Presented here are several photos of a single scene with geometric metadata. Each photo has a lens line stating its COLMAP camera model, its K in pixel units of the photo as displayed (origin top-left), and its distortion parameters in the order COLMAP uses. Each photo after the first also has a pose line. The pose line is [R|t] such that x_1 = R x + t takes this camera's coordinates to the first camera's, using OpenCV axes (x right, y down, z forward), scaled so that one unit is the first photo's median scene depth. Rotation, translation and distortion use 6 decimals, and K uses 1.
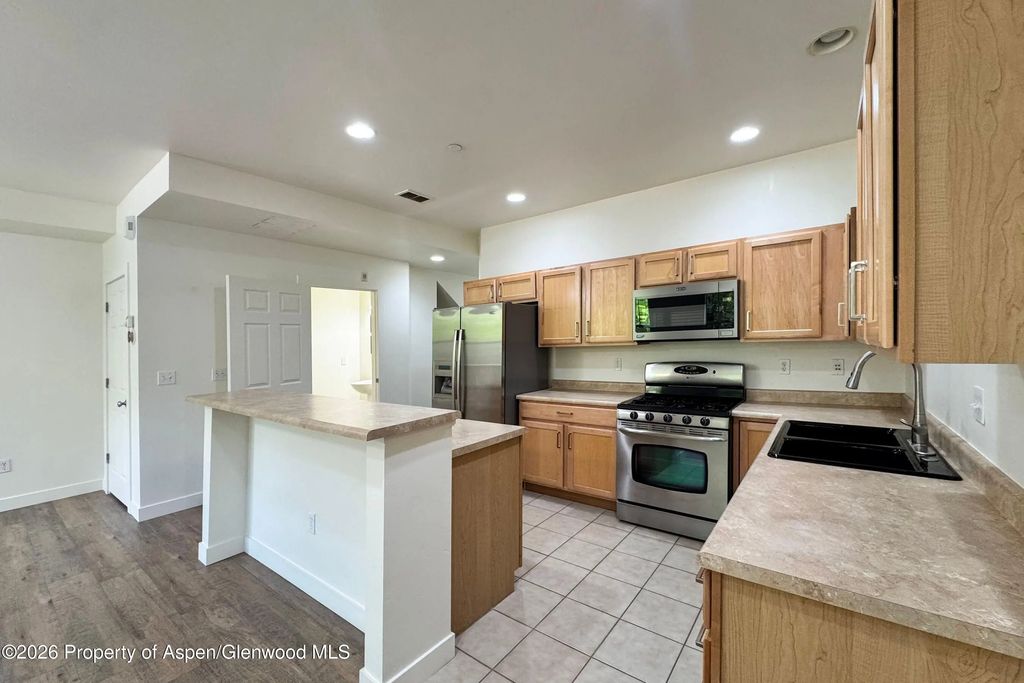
lens RADIAL K [[419.9, 0, 511.5], [0, 419.9, 367.0], [0, 0, 1]] dist [-0.001418, -0.000019]
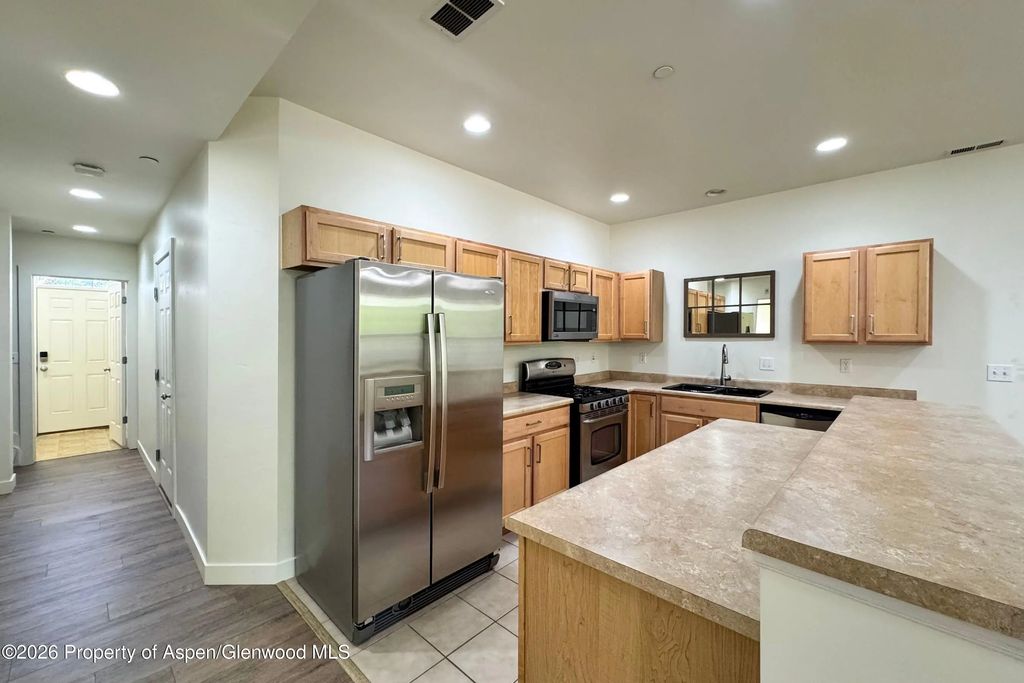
lens RADIAL K [[426.5, 0, 505.4], [0, 426.5, 342.5], [0, 0, 1]] dist [0.000641, 0.000018]
pose [[0.112976, 0.008944, 0.993557, -0.784673], [0.052371, 0.998516, -0.014944, -0.046909], [-0.992217, 0.053722, 0.112340, 1.020597]]
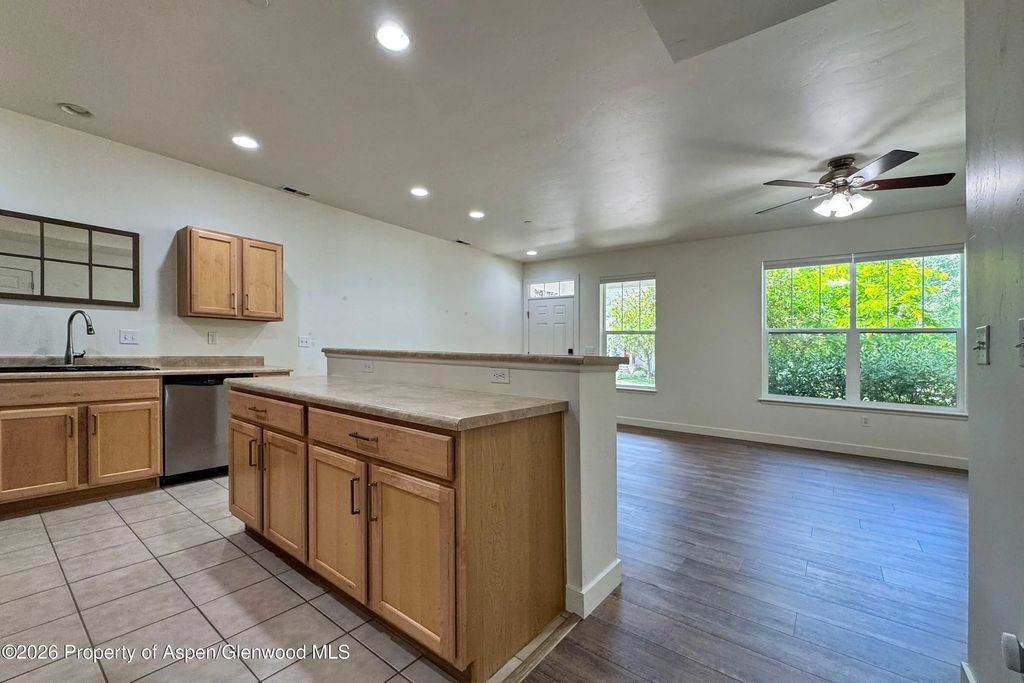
lens RADIAL K [[426.5, 0, 505.4], [0, 426.5, 342.5], [0, 0, 1]] dist [0.000641, 0.000018]
pose [[-0.999983, 0.004568, 0.003665, -0.444745], [0.004691, 0.999397, 0.034398, 0.016152], [-0.003505, 0.034415, -0.999401, 1.484398]]
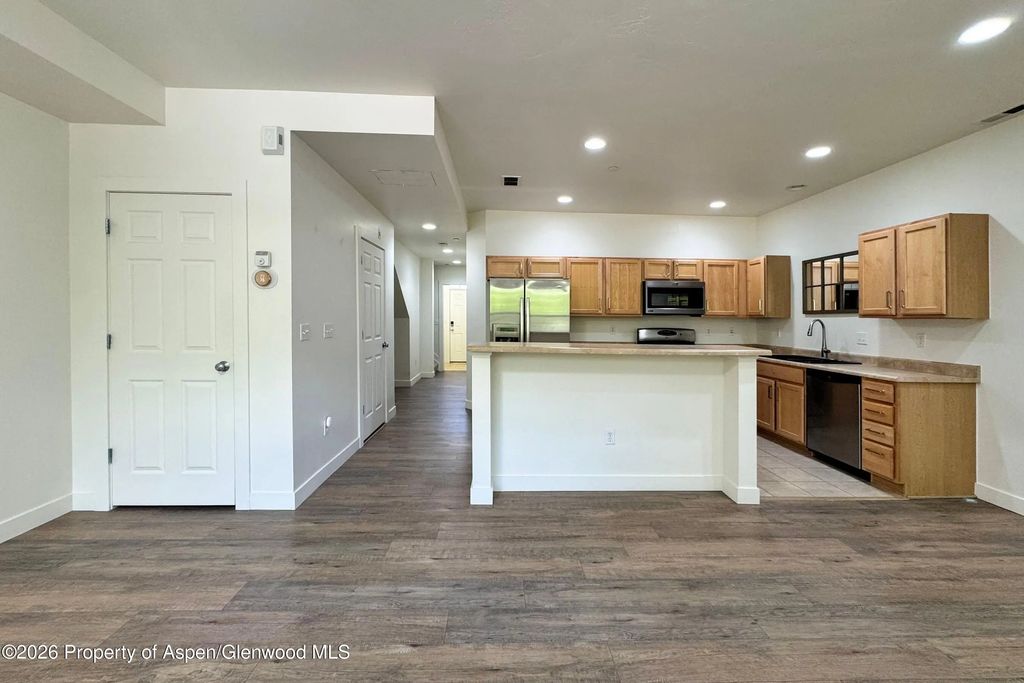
lens RADIAL K [[426.5, 0, 505.4], [0, 426.5, 342.5], [0, 0, 1]] dist [0.000641, 0.000018]
pose [[0.777449, 0.001681, 0.628943, -1.127284], [0.000625, 0.999994, -0.003446, 0.051121], [-0.628945, 0.003073, 0.777444, 0.103880]]
